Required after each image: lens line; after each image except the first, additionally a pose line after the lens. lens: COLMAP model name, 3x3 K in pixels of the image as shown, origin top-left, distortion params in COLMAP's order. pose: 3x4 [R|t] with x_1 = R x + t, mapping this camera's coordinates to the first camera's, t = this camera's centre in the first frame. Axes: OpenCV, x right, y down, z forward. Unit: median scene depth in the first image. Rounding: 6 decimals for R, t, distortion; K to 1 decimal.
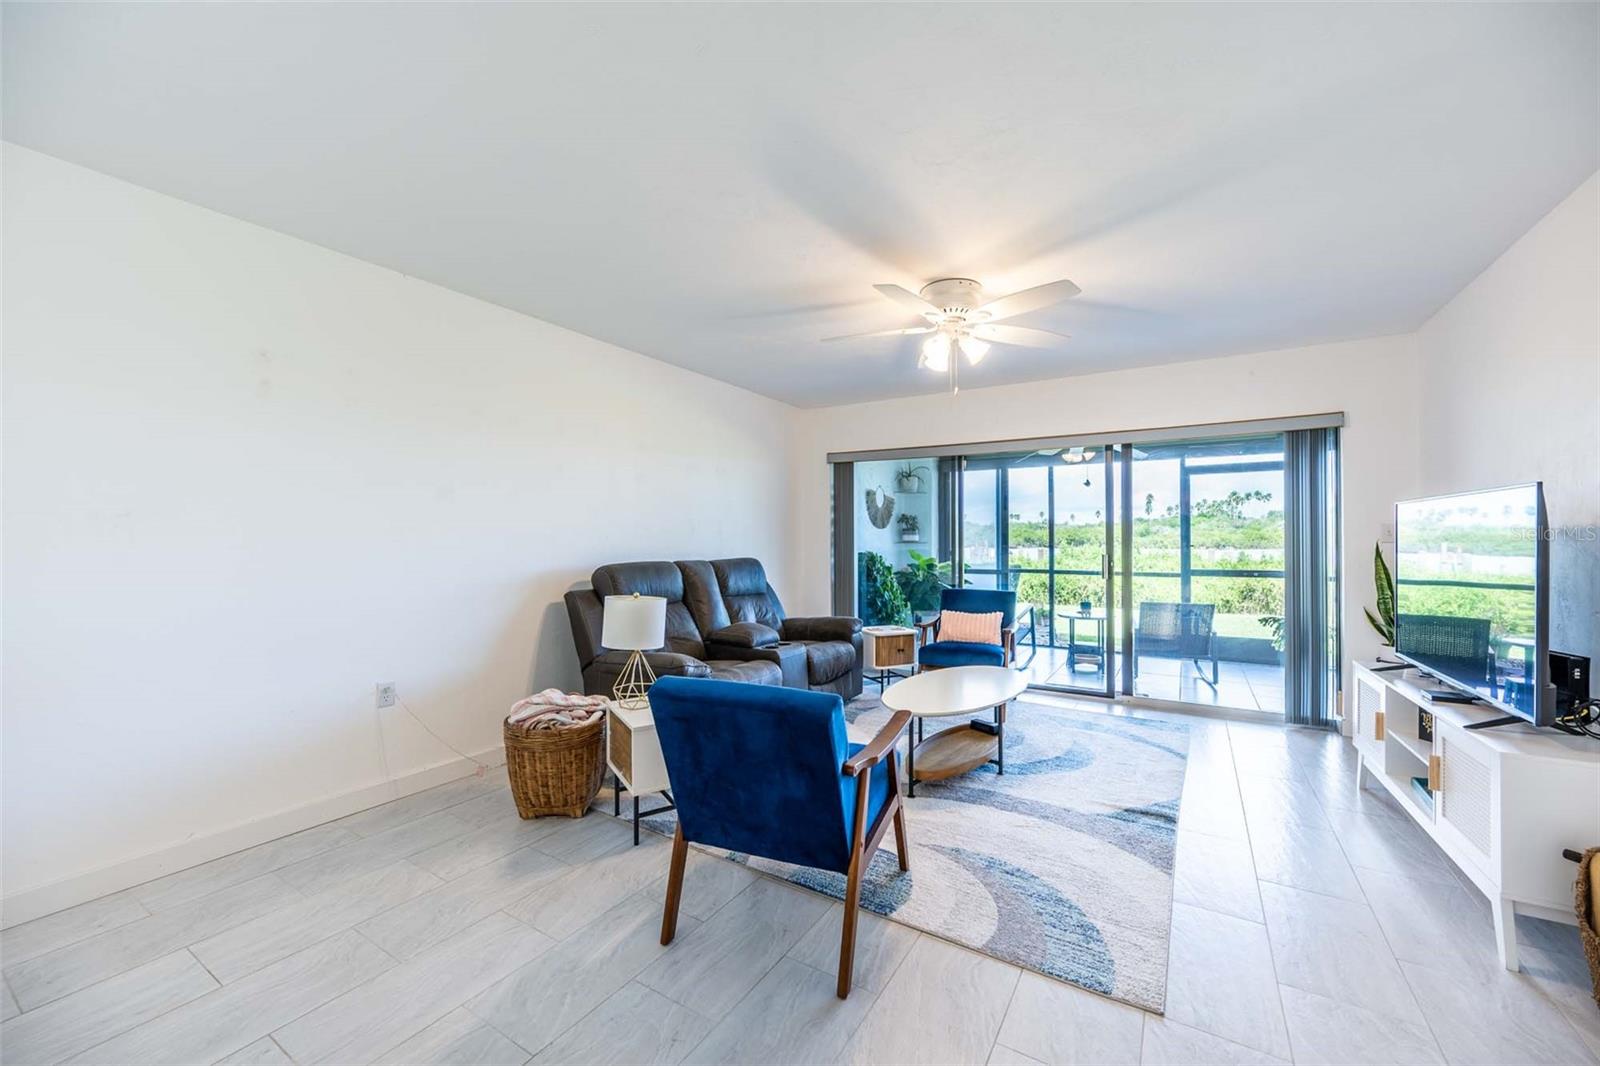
lens RADIAL K [[625.7, 0, 801.4], [0, 625.7, 540.3], [0, 0, 1]] dist [0.001132, 0.000258]
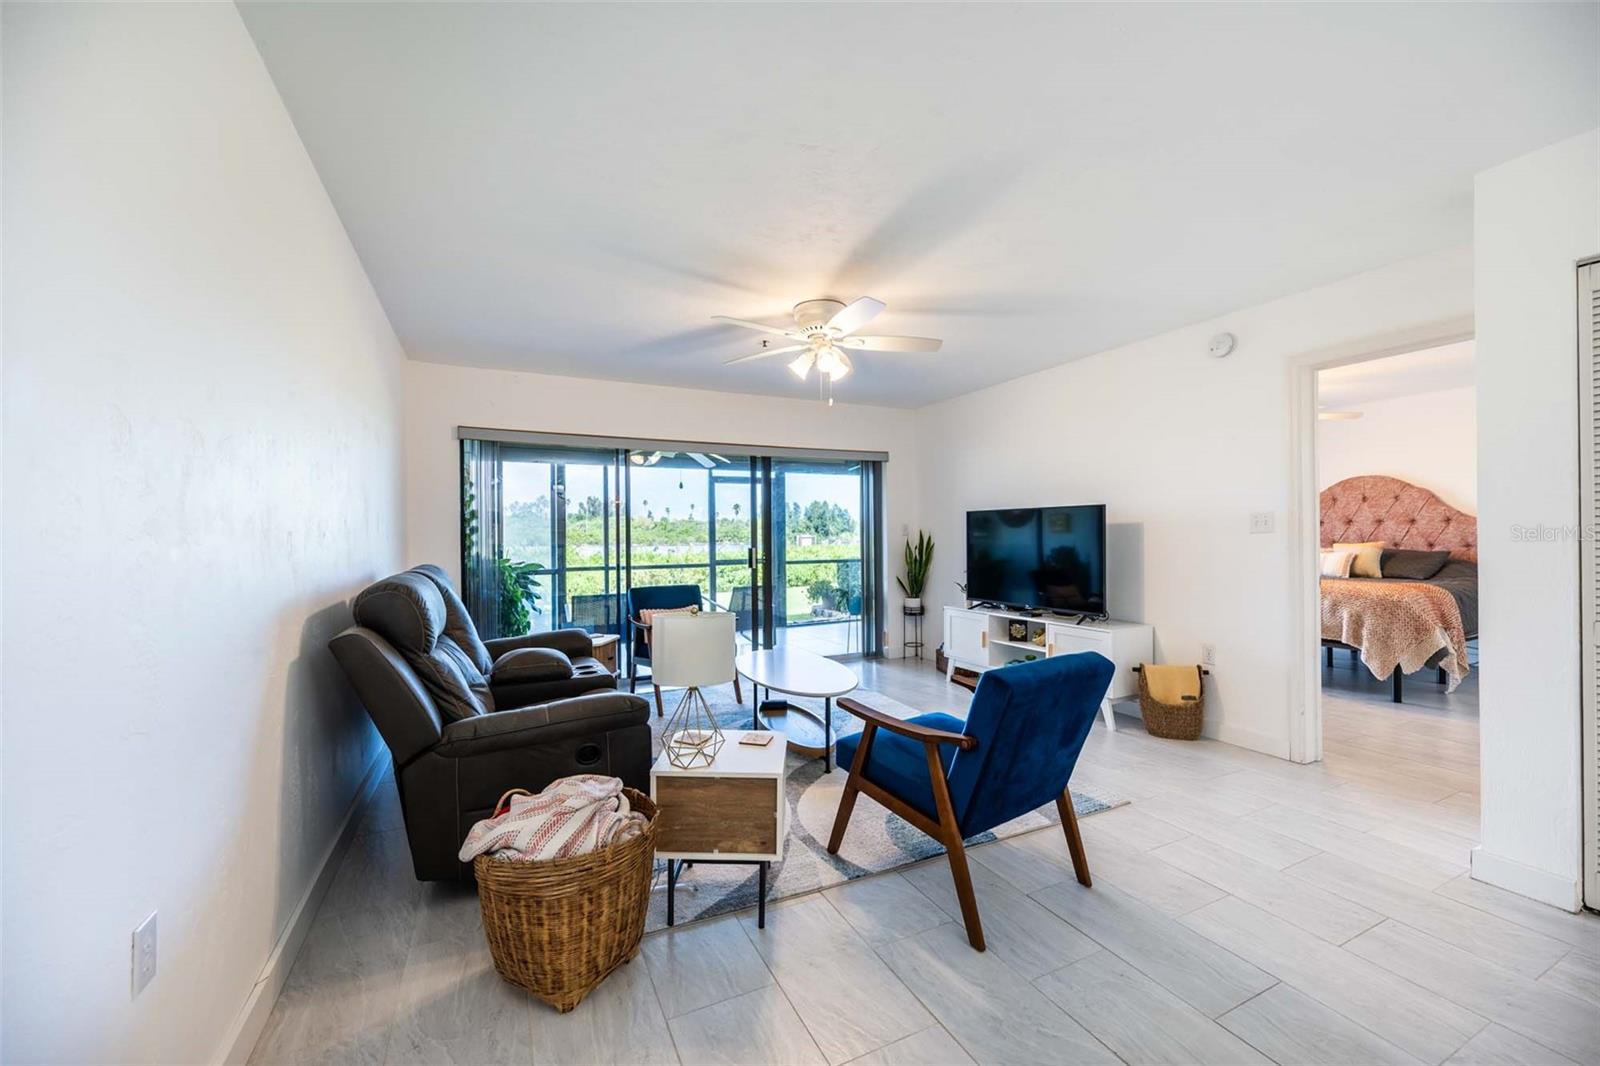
lens RADIAL K [[625.7, 0, 807.5], [0, 625.7, 534.2], [0, 0, 1]] dist [0.001132, 0.000258]
pose [[0.527922, -0.002936, 0.849288, -0.327630], [0.010513, 0.999940, -0.003078, 0.001291], [-0.849228, 0.010553, 0.527921, 0.198702]]
